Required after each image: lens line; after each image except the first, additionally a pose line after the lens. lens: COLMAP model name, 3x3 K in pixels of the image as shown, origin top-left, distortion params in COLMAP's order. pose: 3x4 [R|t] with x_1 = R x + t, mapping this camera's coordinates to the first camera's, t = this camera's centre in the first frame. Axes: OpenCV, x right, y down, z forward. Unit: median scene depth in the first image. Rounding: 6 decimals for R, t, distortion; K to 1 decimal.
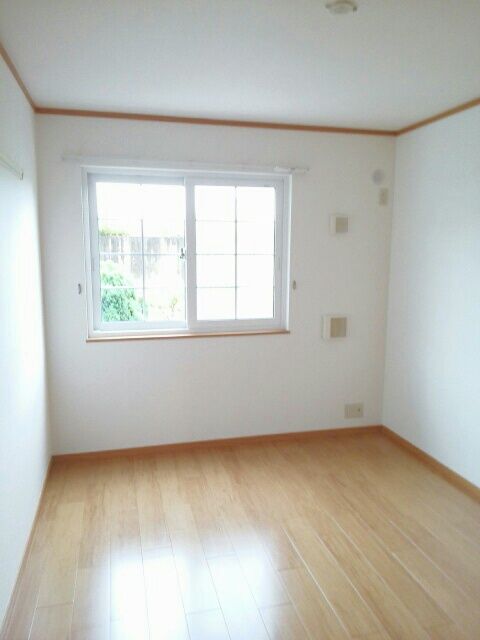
lens RADIAL K [[497.9, 0, 240.0], [0, 497.9, 320.0], [0, 0, 1]] dist [0.002459, 0.002377]
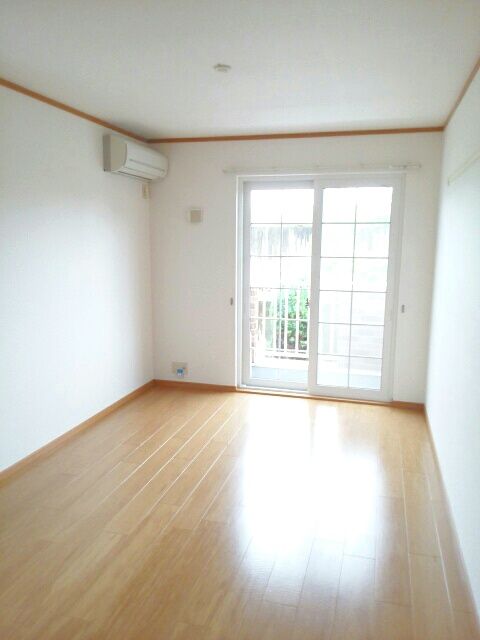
lens RADIAL K [[497.9, 0, 240.0], [0, 497.9, 320.0], [0, 0, 1]] dist [0.002459, 0.002377]
pose [[0.861937, 0.084093, -0.499992, 0.334729], [-0.086995, 0.996054, 0.017553, 0.022112], [0.499495, 0.028367, 0.865852, -0.051458]]
